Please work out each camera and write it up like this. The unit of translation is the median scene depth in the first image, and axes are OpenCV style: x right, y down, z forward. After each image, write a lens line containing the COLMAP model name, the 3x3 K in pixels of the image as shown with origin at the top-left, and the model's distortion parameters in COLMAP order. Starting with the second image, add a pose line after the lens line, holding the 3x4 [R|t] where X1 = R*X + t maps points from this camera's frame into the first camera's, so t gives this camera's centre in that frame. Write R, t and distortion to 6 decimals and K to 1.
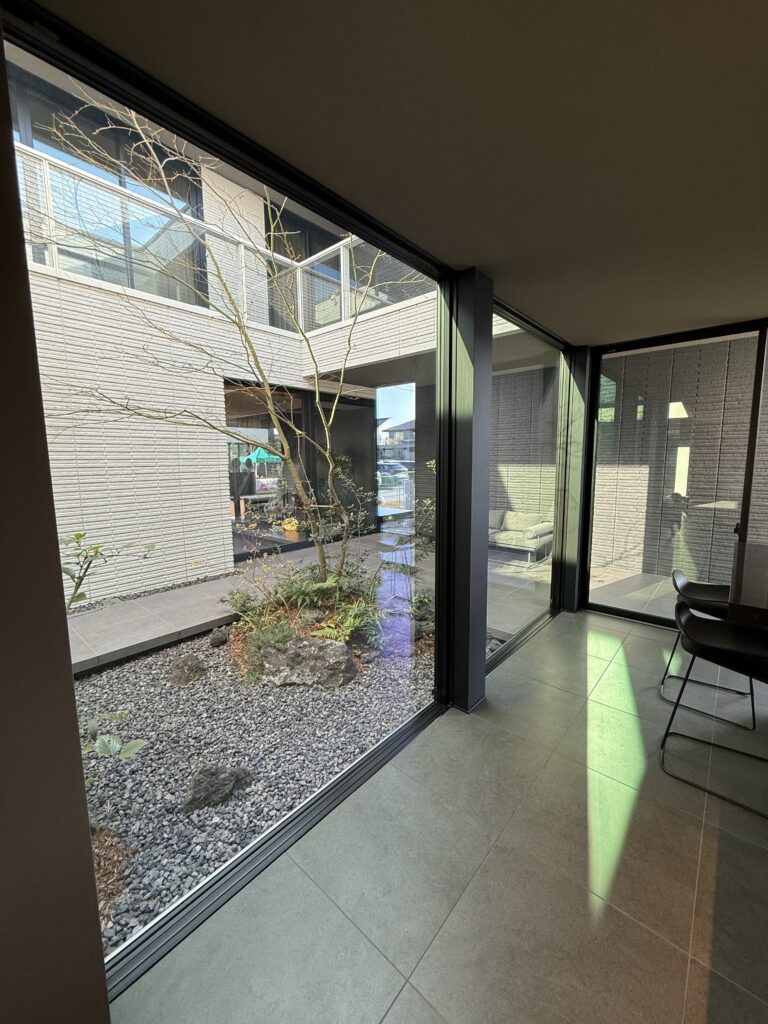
lens RADIAL K [[408.3, 0, 385.3], [0, 408.3, 511.1], [0, 0, 1]] dist [-0.001304, 0.000174]
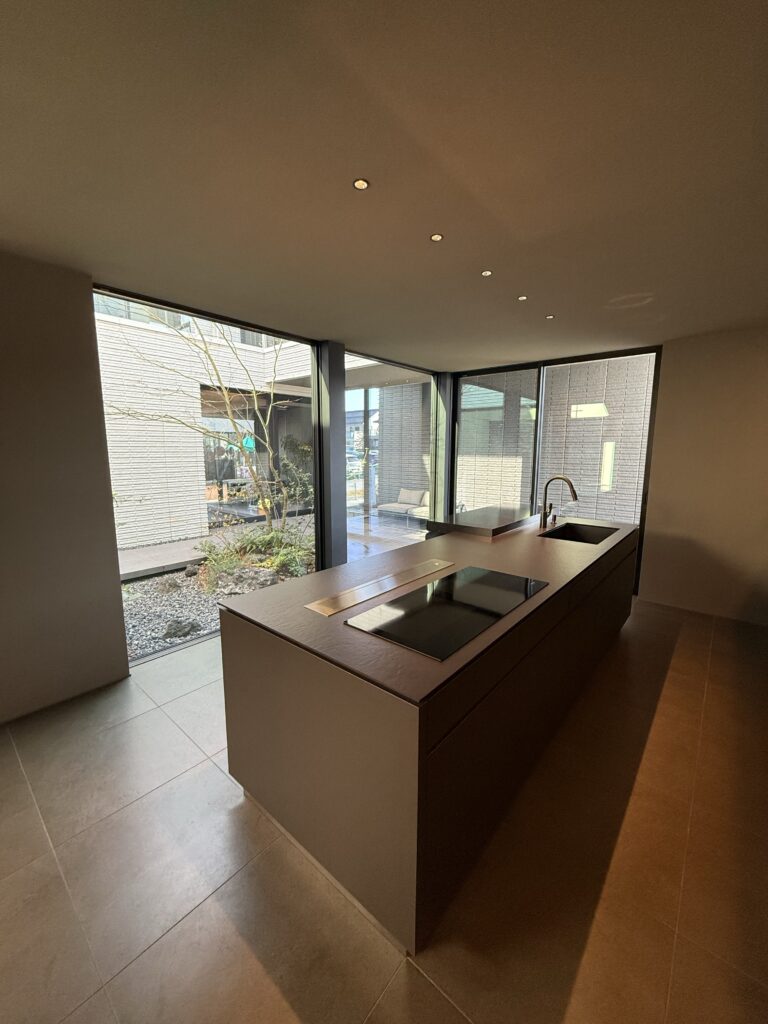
lens RADIAL K [[408.3, 0, 383.3], [0, 408.3, 509.6], [0, 0, 1]] dist [-0.001304, 0.000174]
pose [[0.999876, 0.011408, 0.010896, 0.249220], [-0.011626, 0.999729, 0.020153, 0.054168], [-0.010663, -0.020277, 0.999738, -0.438925]]
